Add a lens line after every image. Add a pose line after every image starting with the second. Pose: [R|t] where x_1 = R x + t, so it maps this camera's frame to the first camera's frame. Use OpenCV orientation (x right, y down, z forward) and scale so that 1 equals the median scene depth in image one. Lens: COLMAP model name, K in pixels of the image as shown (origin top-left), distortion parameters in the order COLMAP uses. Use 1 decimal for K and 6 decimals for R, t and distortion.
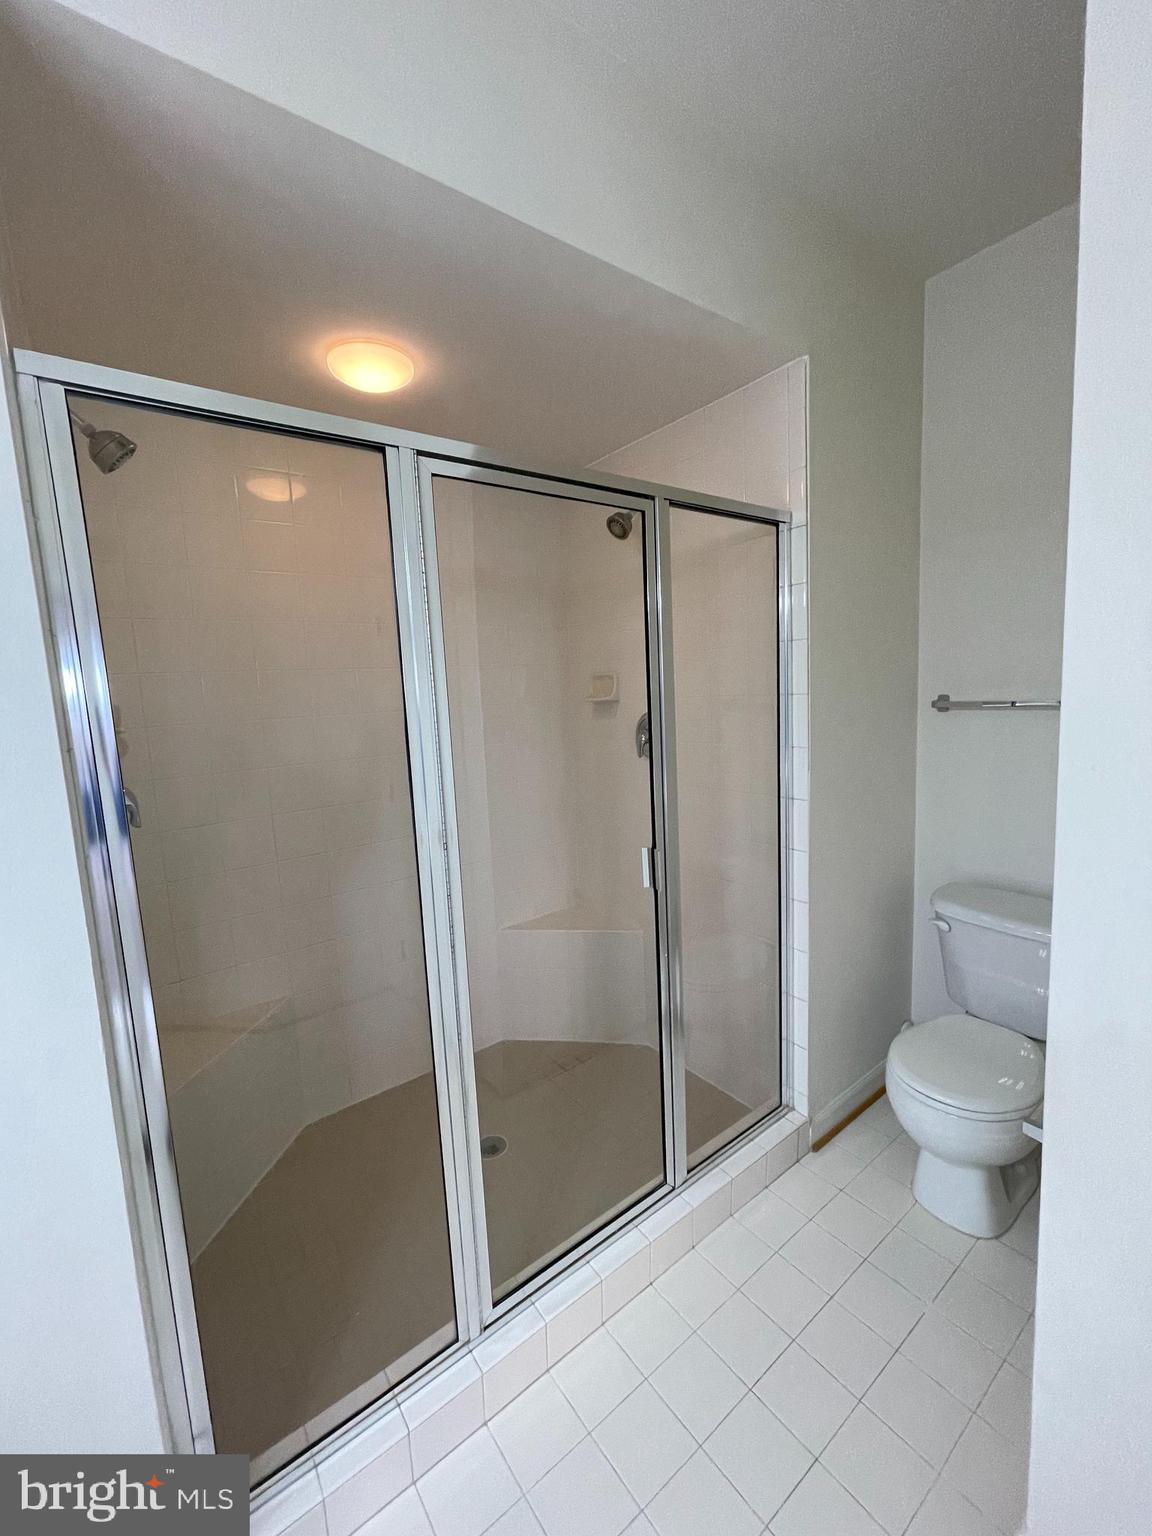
lens RADIAL K [[622.3, 0, 582.8], [0, 622.3, 762.6], [0, 0, 1]] dist [0.003360, -0.000495]
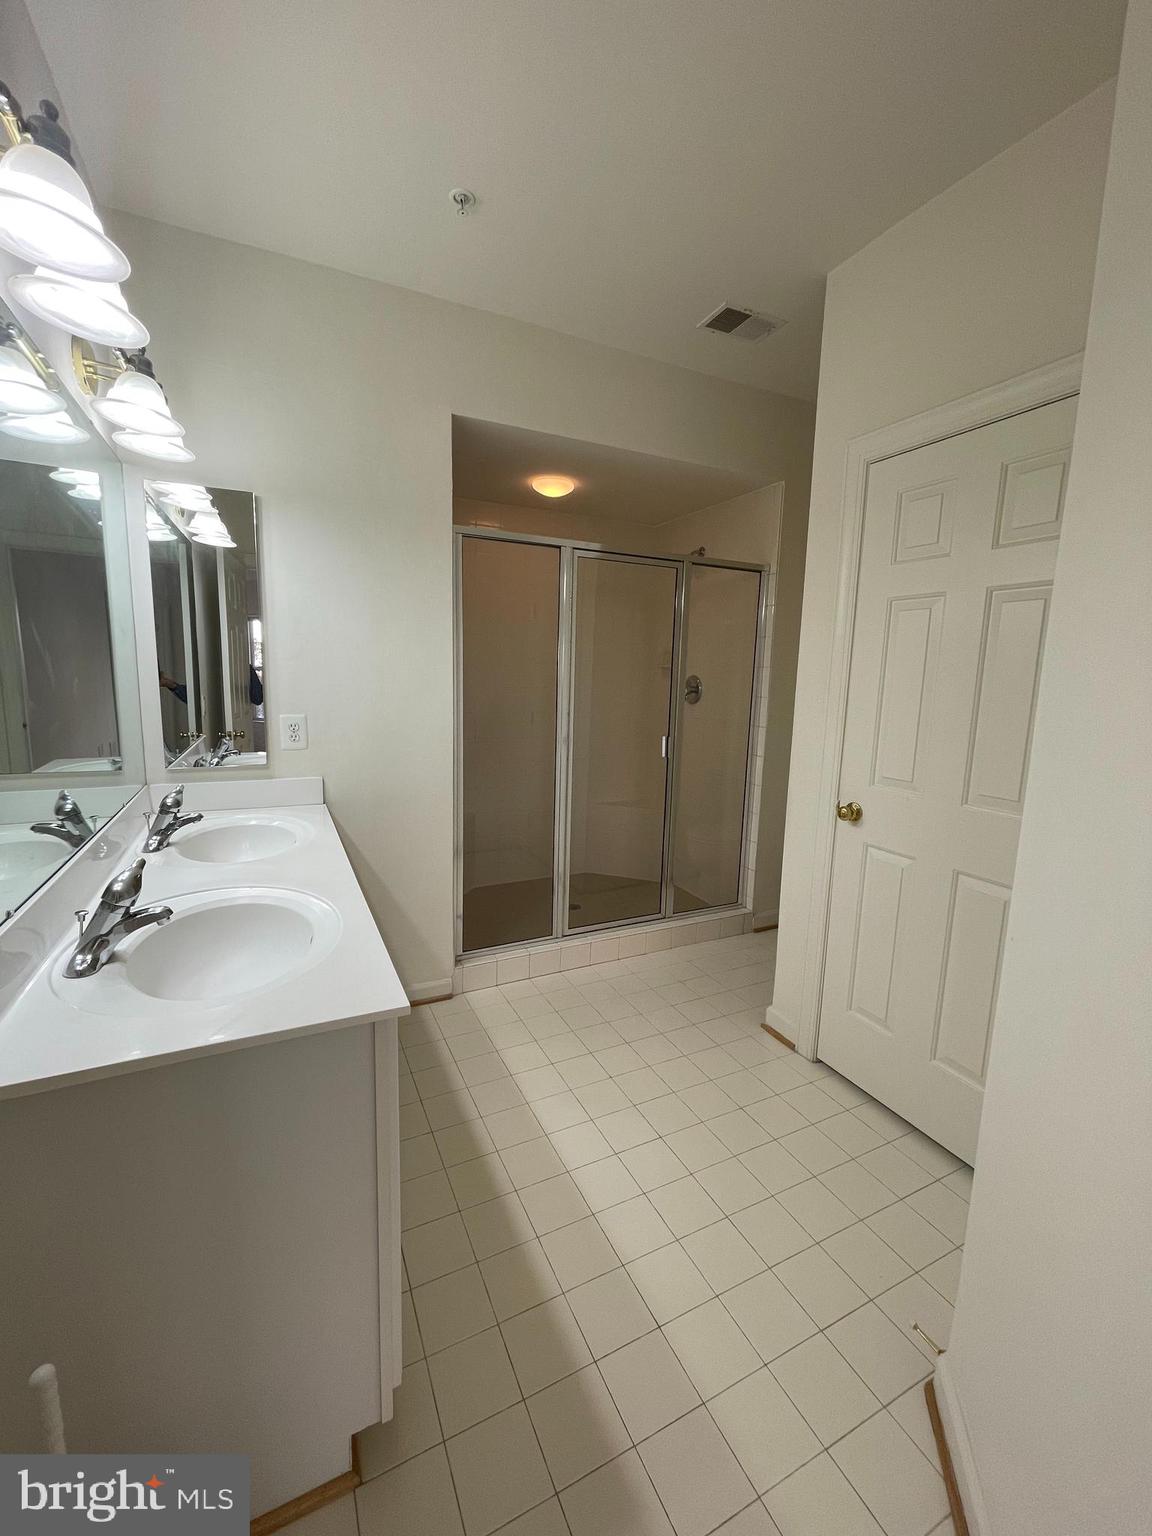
lens RADIAL K [[622.3, 0, 578.0], [0, 622.3, 772.7], [0, 0, 1]] dist [0.003360, -0.000495]
pose [[0.977218, 0.105970, -0.183888, 0.203625], [-0.097706, 0.993779, 0.053458, 0.168685], [0.188409, -0.034273, 0.981493, -0.985992]]
